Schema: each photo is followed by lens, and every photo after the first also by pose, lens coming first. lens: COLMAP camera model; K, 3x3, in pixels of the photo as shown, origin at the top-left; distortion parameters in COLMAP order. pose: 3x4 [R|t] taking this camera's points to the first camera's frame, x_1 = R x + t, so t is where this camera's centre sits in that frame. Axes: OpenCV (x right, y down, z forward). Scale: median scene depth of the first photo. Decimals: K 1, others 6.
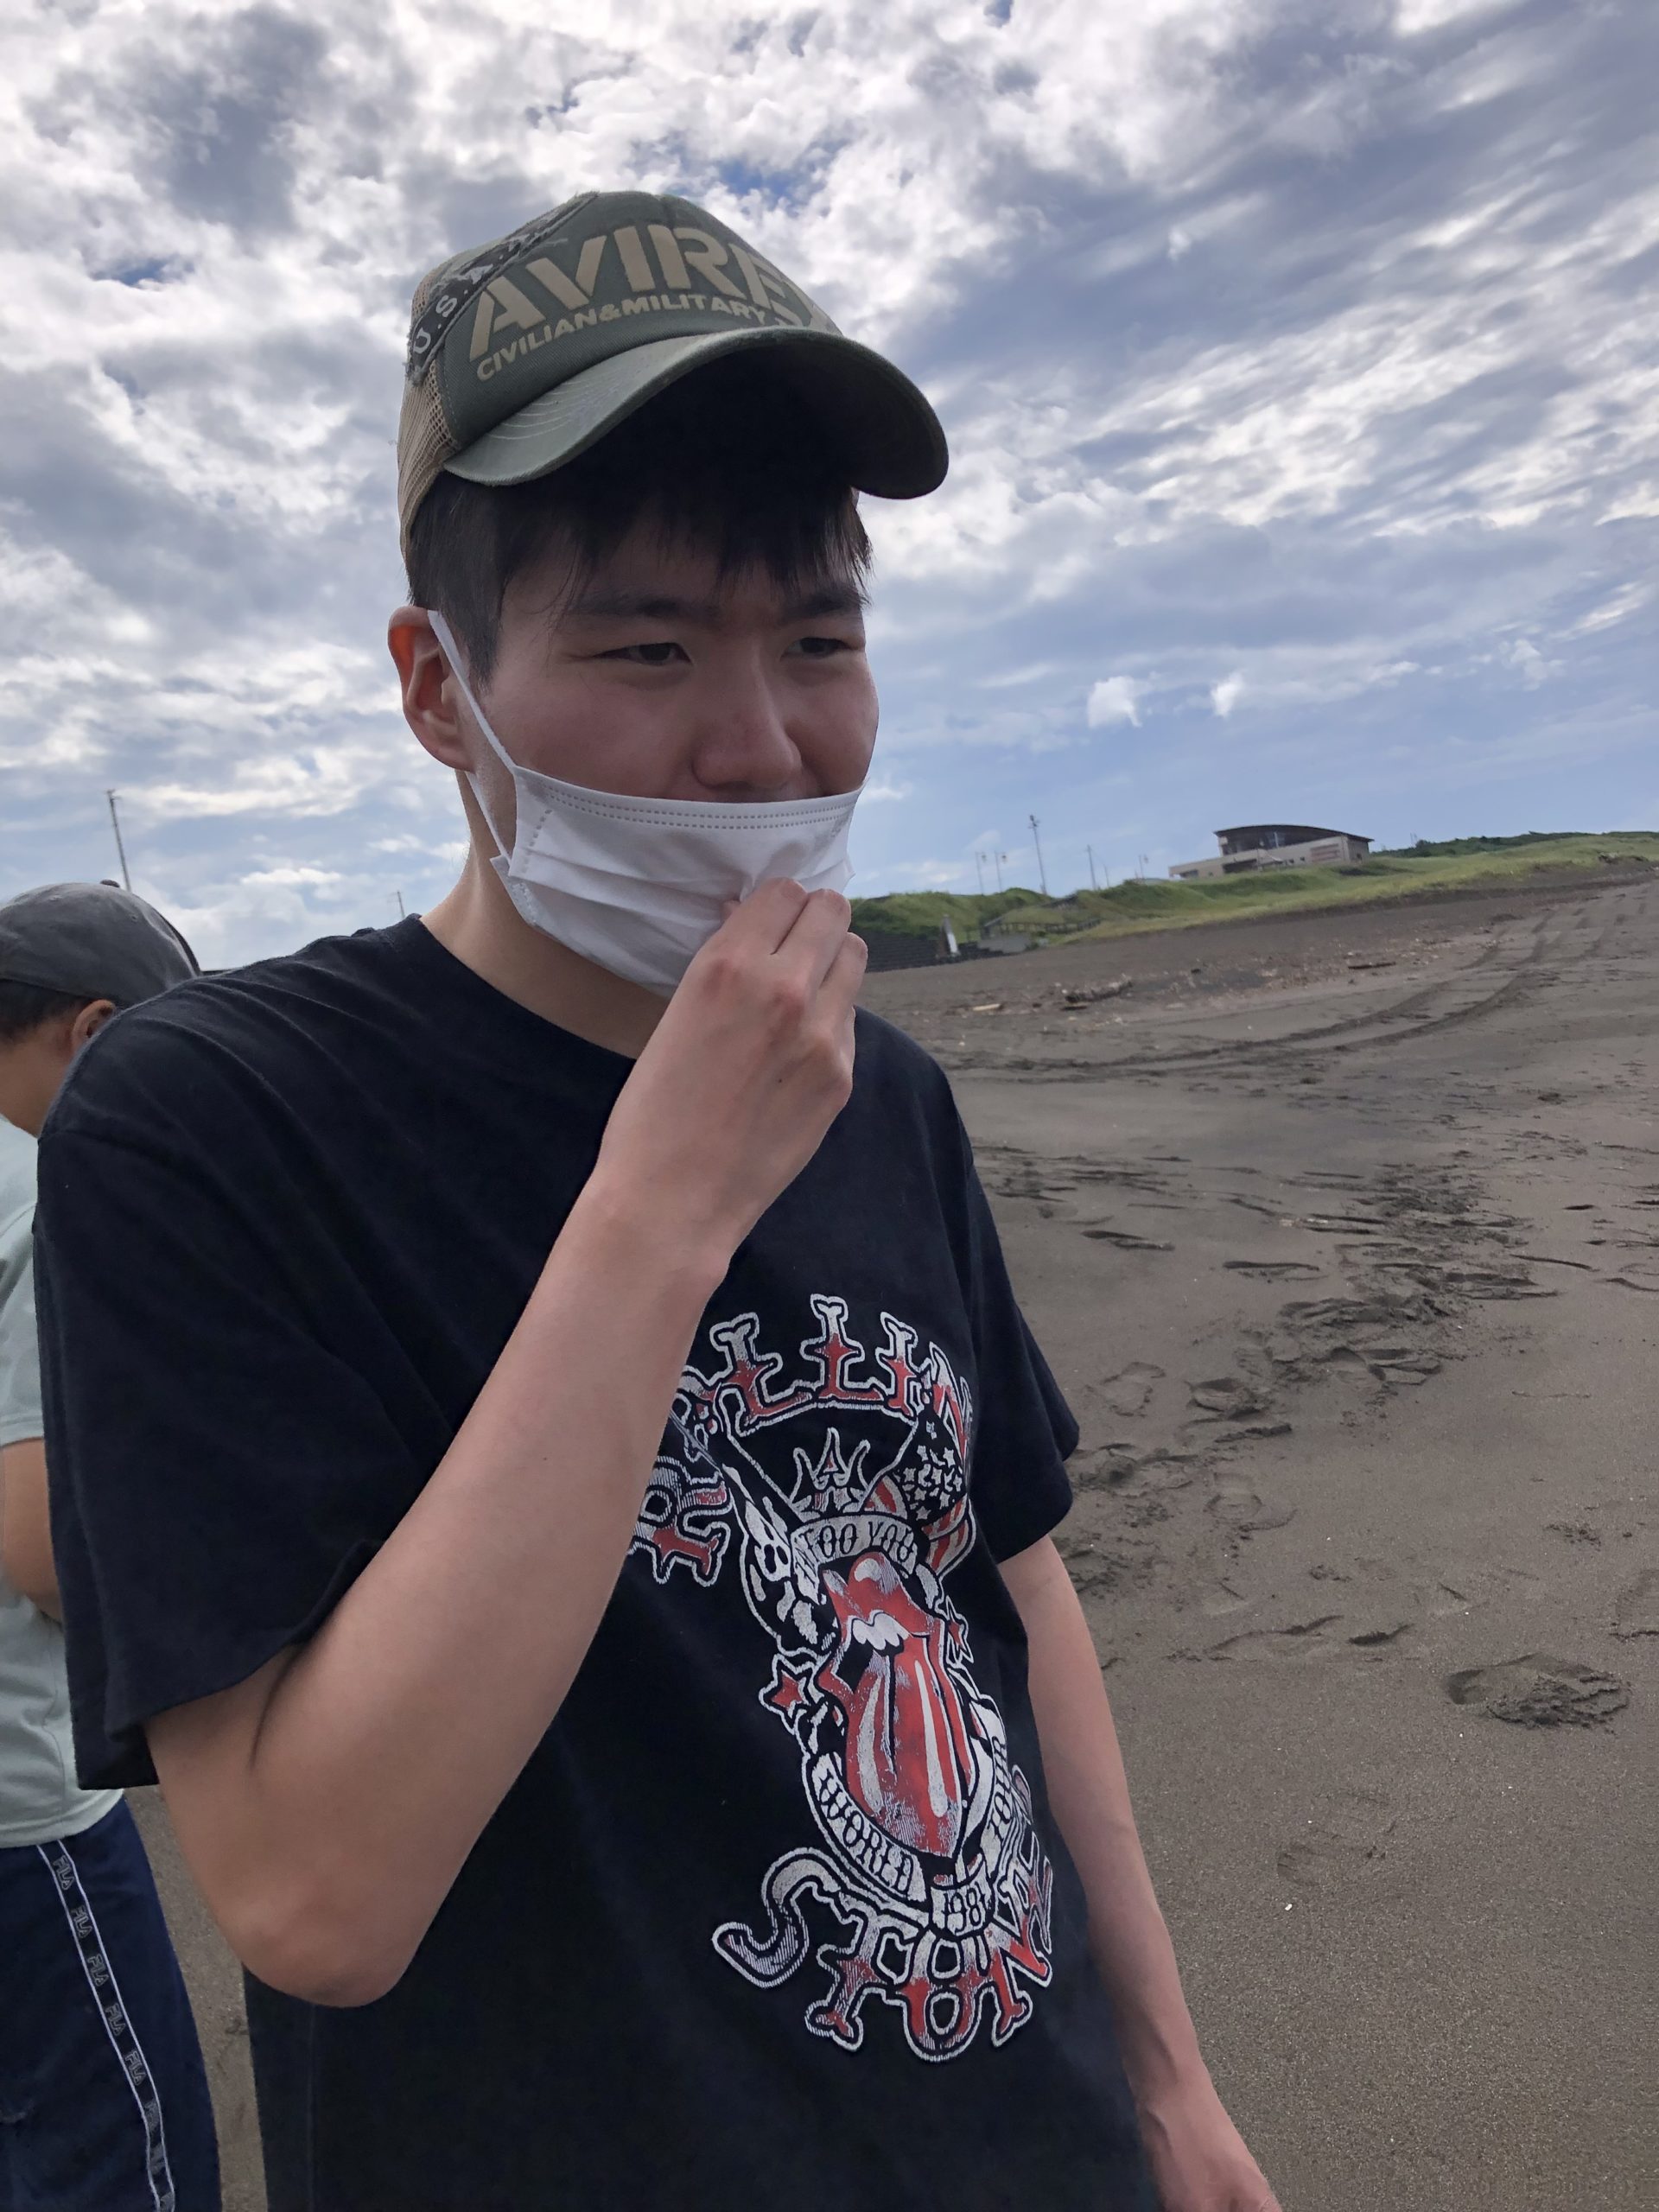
lens RADIAL K [[1829.1, 0, 837.6], [0, 1829.1, 1112.3], [0, 0, 1]] dist [0.004935, 0.003441]
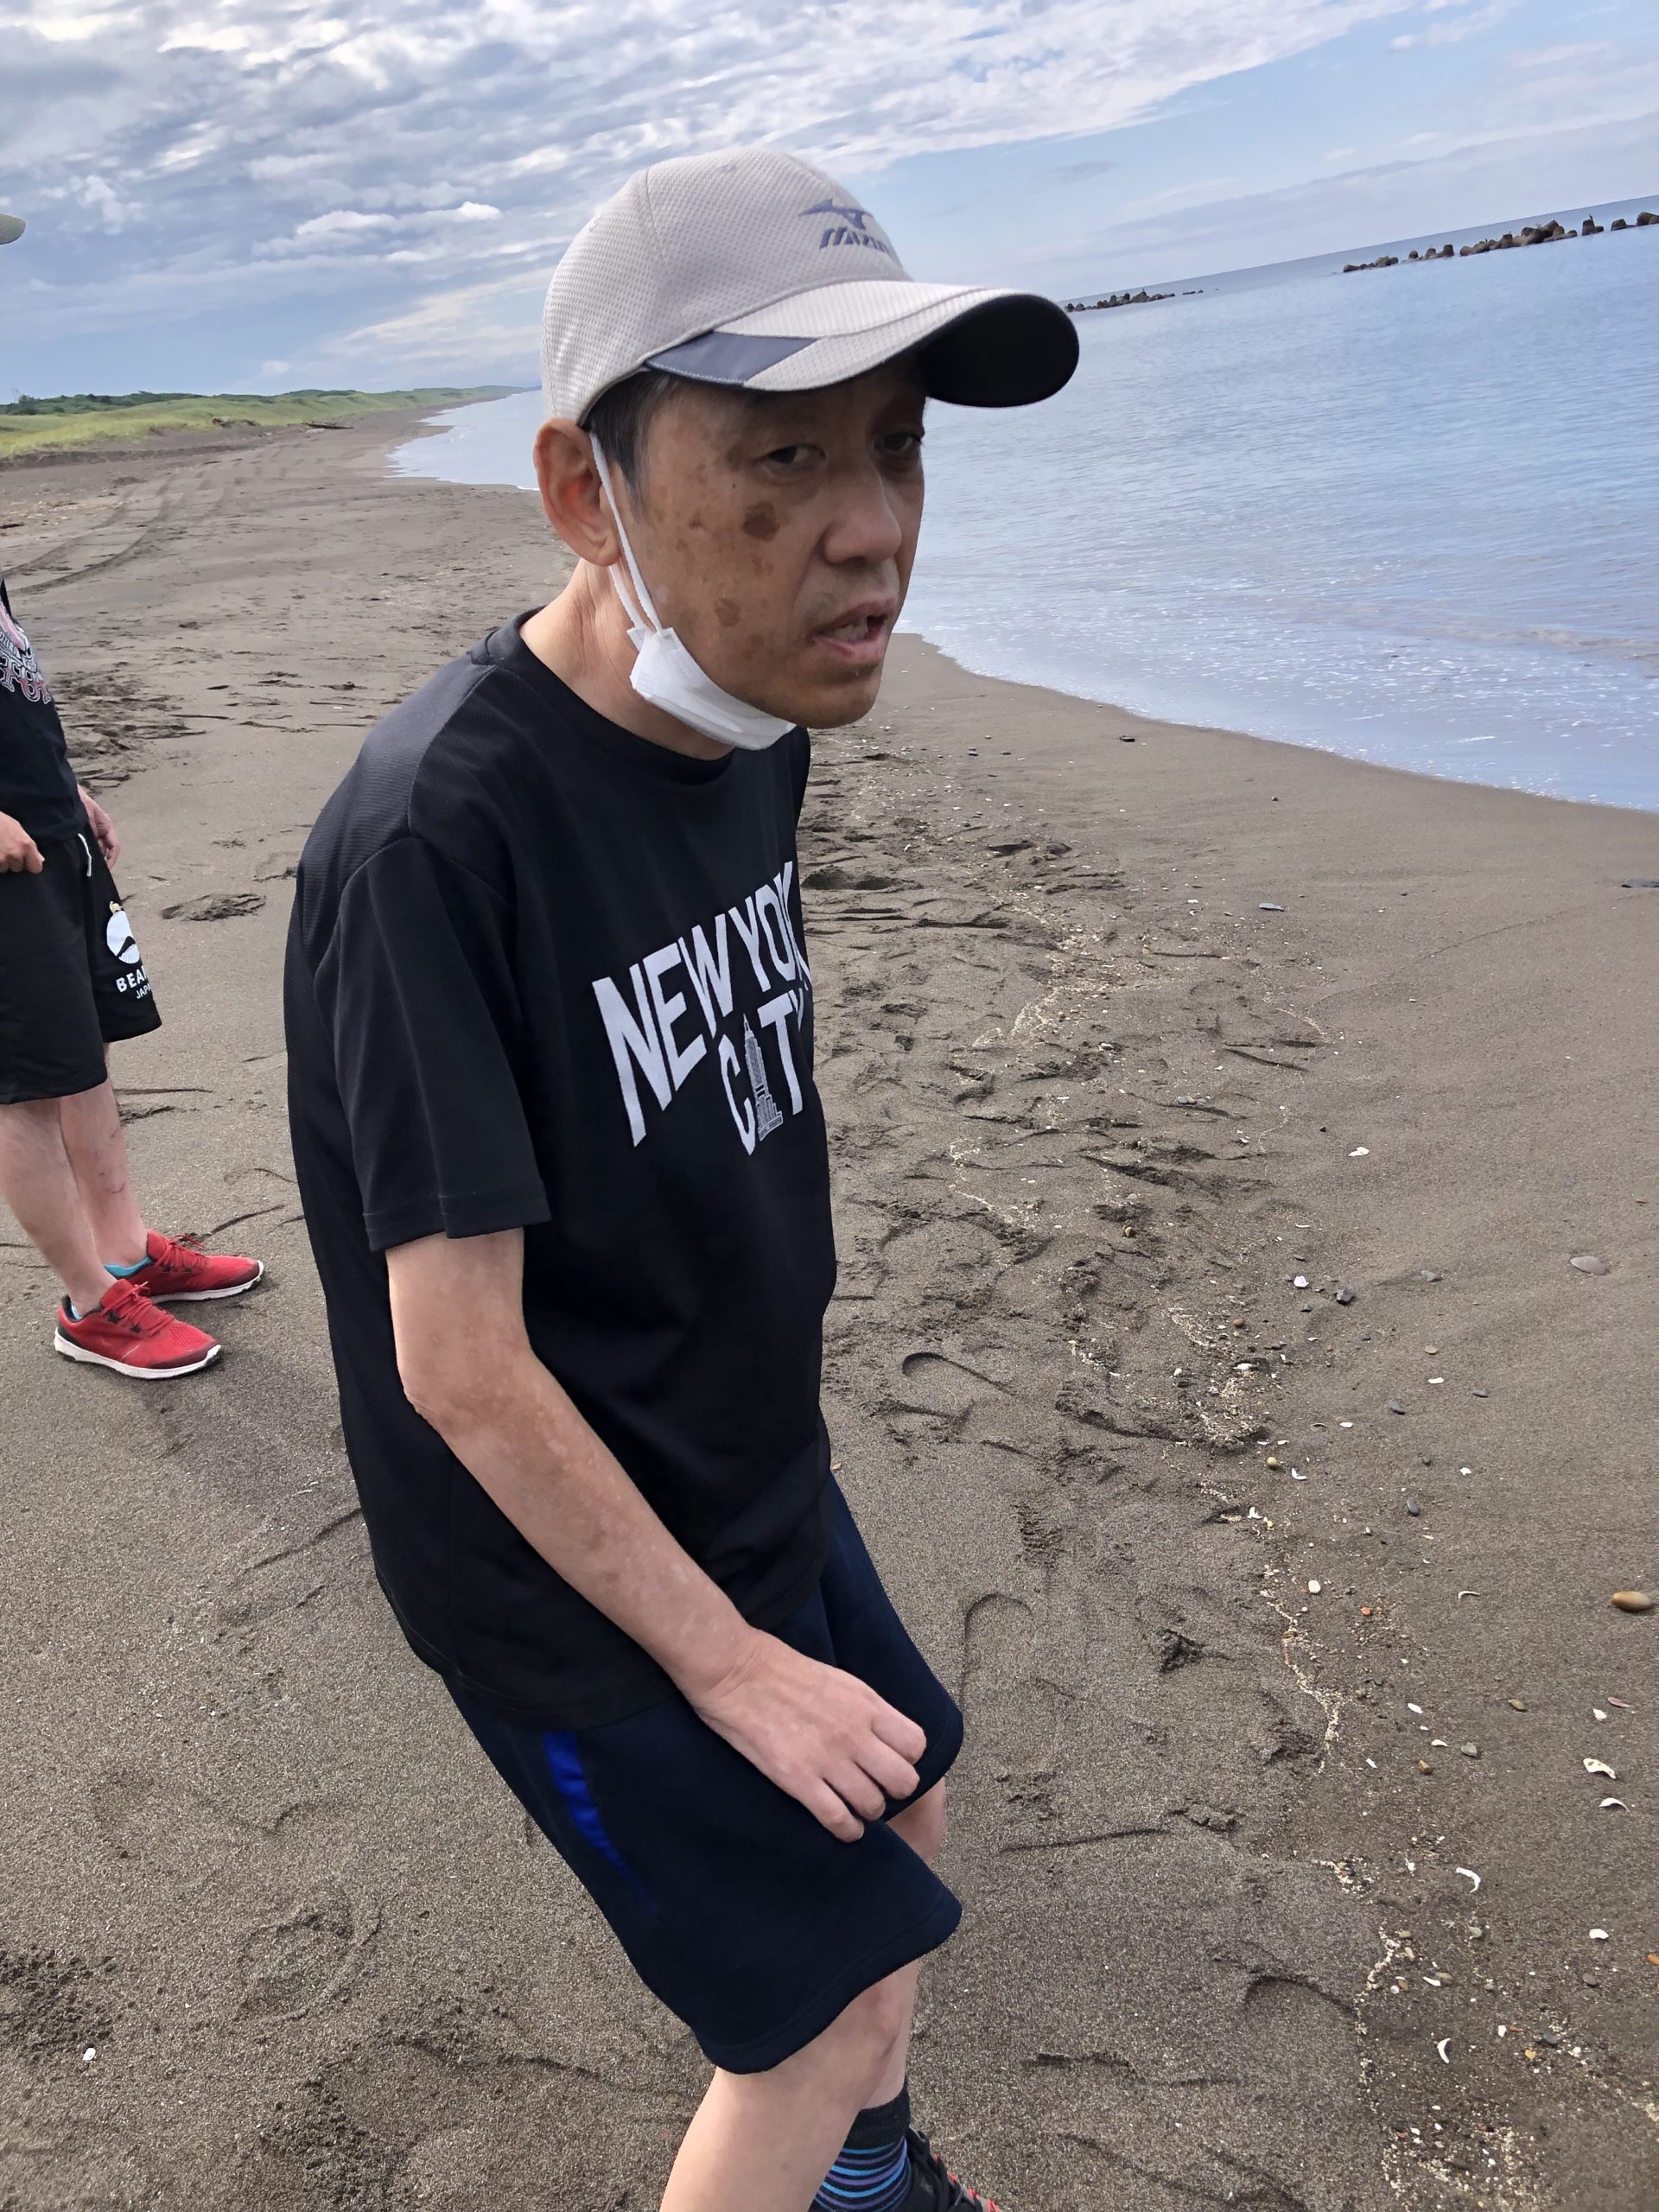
lens RADIAL K [[1829.1, 0, 839.1], [0, 1829.1, 1095.7], [0, 0, 1]] dist [0.004935, 0.003441]
pose [[0.764393, -0.199804, 0.613011, -0.038559], [0.064310, 0.969657, 0.235858, 0.018469], [-0.641536, -0.140866, 0.754048, -0.104059]]
